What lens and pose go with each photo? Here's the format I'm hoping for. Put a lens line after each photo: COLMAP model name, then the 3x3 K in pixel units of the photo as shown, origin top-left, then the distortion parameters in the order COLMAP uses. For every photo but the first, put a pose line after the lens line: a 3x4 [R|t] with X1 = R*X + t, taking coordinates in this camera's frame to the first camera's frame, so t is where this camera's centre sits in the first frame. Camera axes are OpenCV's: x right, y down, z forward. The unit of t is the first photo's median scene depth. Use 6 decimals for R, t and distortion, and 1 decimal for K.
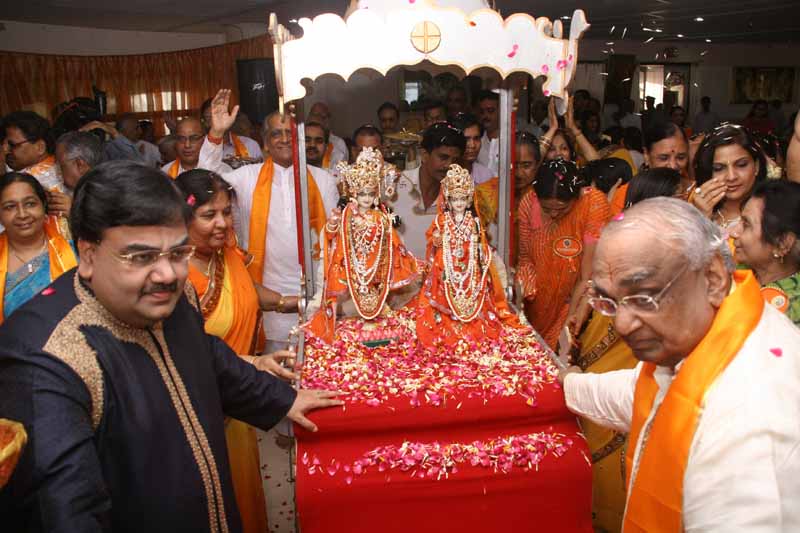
lens RADIAL K [[673.8, 0, 405.6], [0, 673.8, 262.5], [0, 0, 1]] dist [-0.096501, 0.010587]
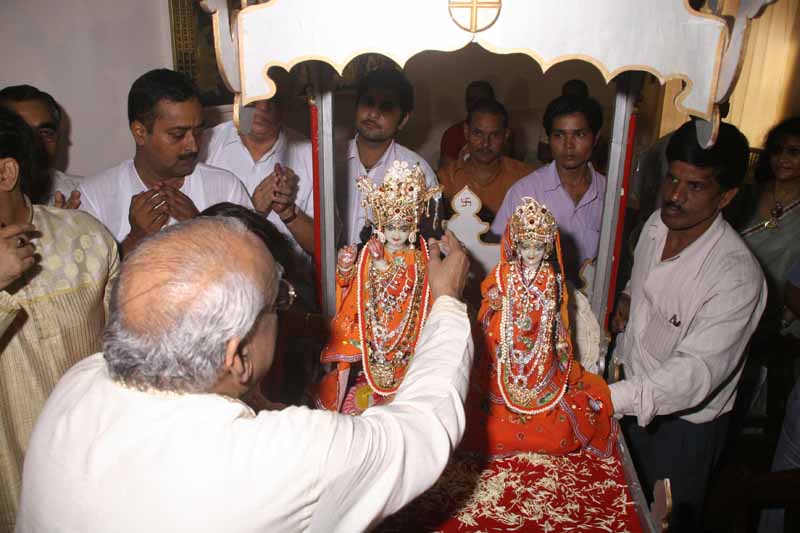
lens RADIAL K [[673.8, 0, 400.5], [0, 673.8, 265.9], [0, 0, 1]] dist [-0.096501, 0.010587]
pose [[0.976053, 0.106419, -0.189727, 0.081059], [-0.088821, 0.991117, 0.098984, -0.130915], [0.198575, -0.079762, 0.976835, 0.320188]]
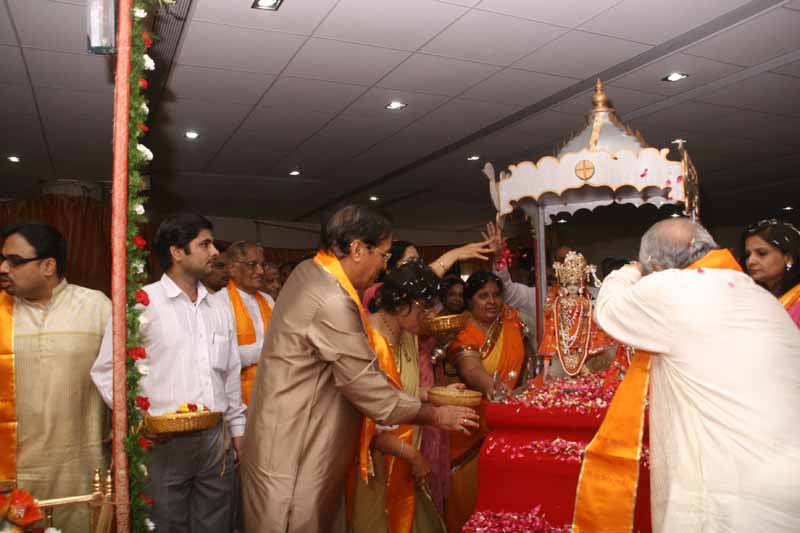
lens RADIAL K [[673.8, 0, 400.8], [0, 673.8, 269.2], [0, 0, 1]] dist [-0.096501, 0.010587]
pose [[0.828823, -0.025310, -0.558938, 0.433551], [-0.133820, 0.961016, -0.241952, 0.258945], [0.543272, 0.275332, 0.793125, -0.332203]]
